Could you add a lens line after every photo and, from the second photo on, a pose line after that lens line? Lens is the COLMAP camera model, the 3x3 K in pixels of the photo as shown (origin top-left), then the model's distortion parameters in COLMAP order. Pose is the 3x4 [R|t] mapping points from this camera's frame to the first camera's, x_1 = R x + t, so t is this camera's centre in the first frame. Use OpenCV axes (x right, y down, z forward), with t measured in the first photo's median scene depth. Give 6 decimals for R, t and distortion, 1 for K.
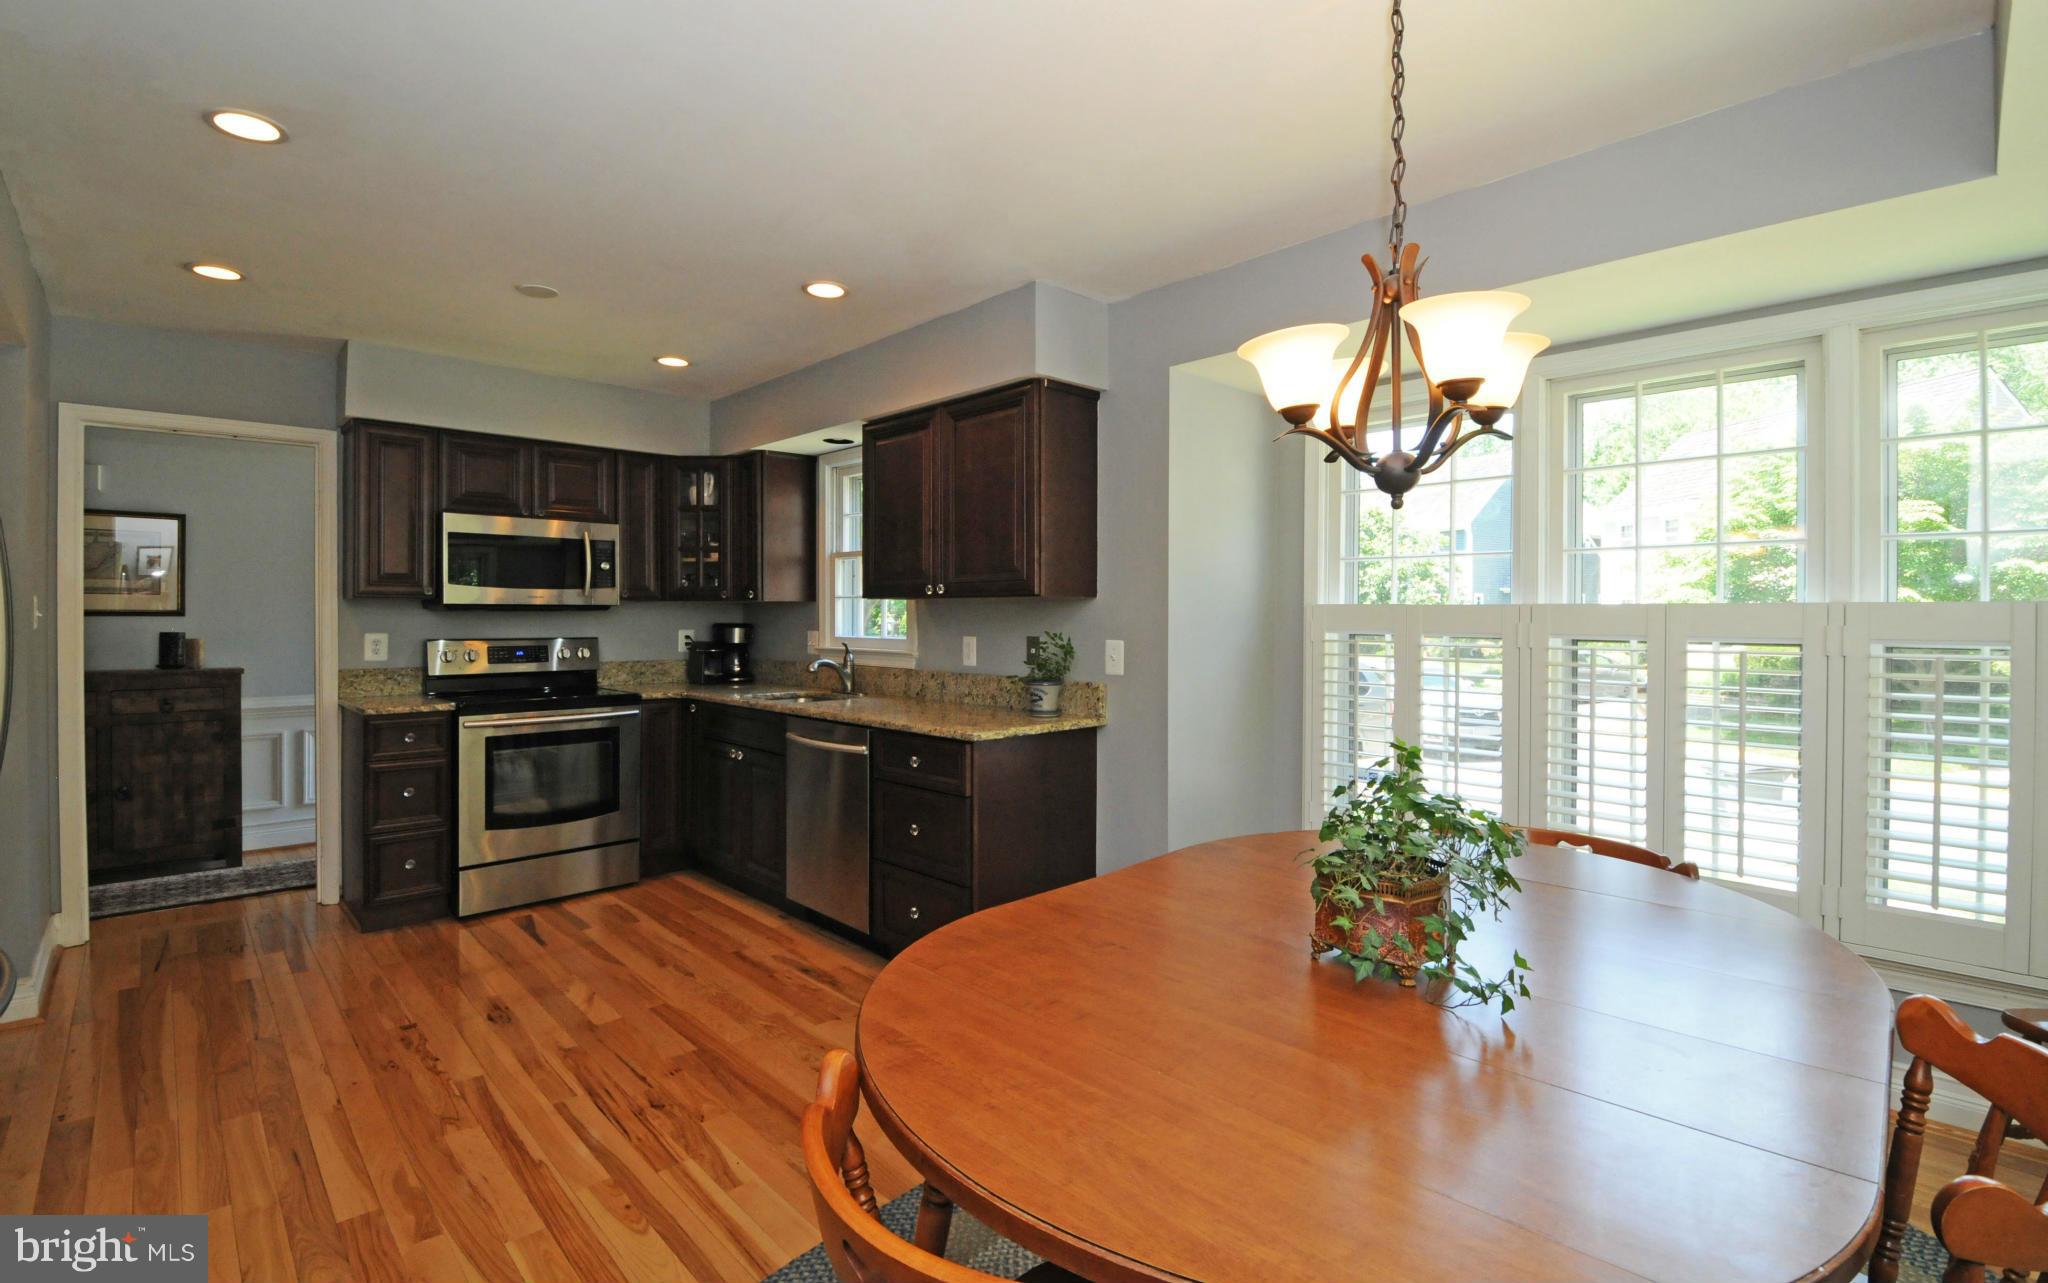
lens RADIAL K [[904.0, 0, 1030.7], [0, 904.0, 625.4], [0, 0, 1]] dist [0.023037, -0.000041]
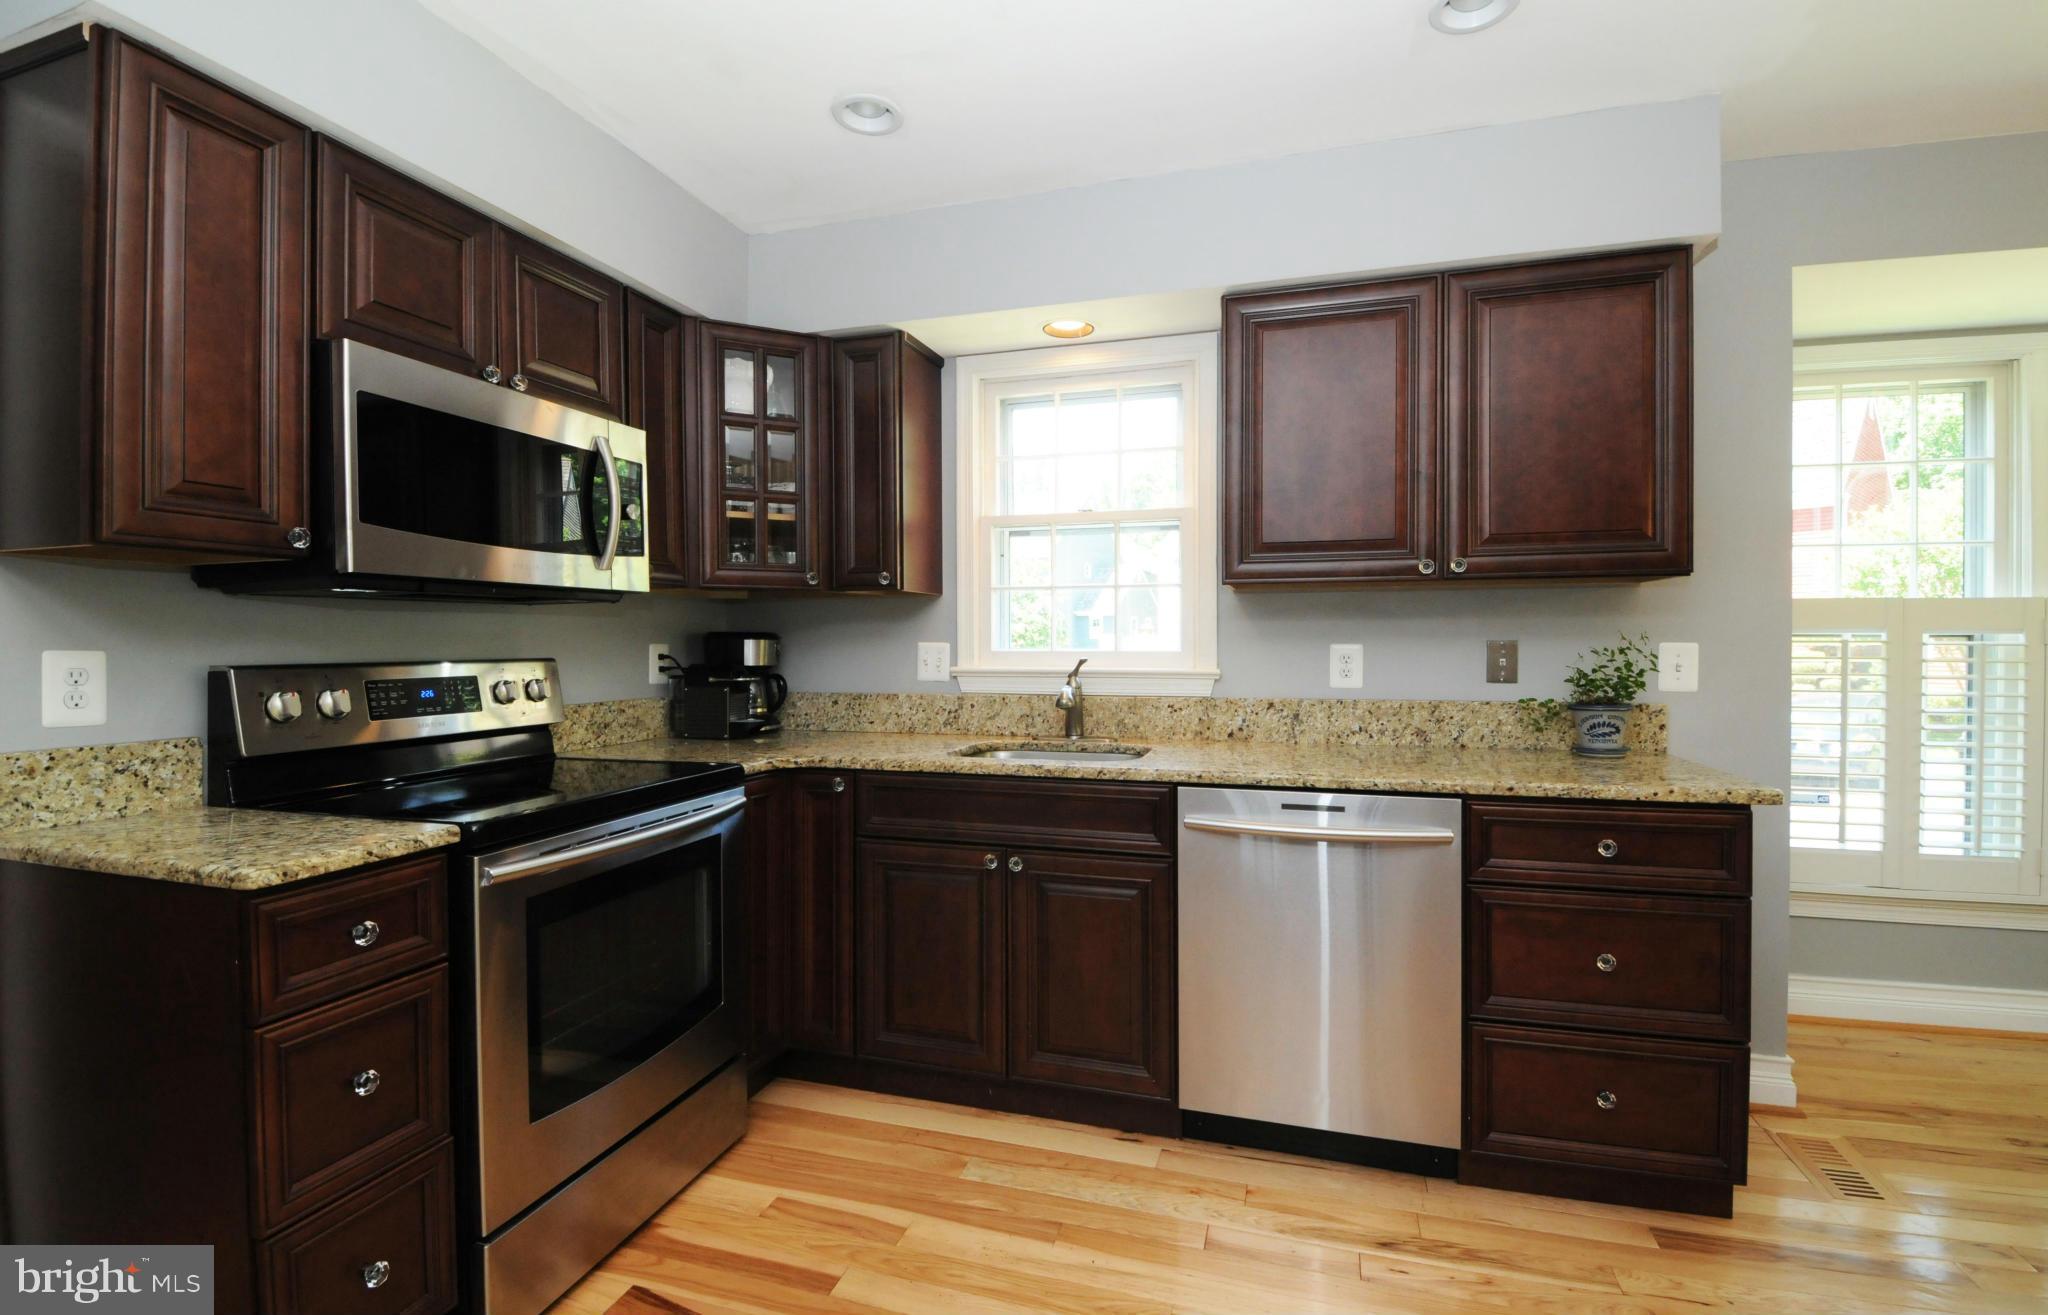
lens RADIAL K [[893.8, 0, 1024.0], [0, 893.8, 657.5], [0, 0, 1]] dist [-0.014243, -0.000074]
pose [[0.872989, -0.015213, 0.487503, -0.663494], [0.010219, 0.999865, 0.012901, 0.012831], [-0.487634, -0.006281, 0.873026, 0.607860]]
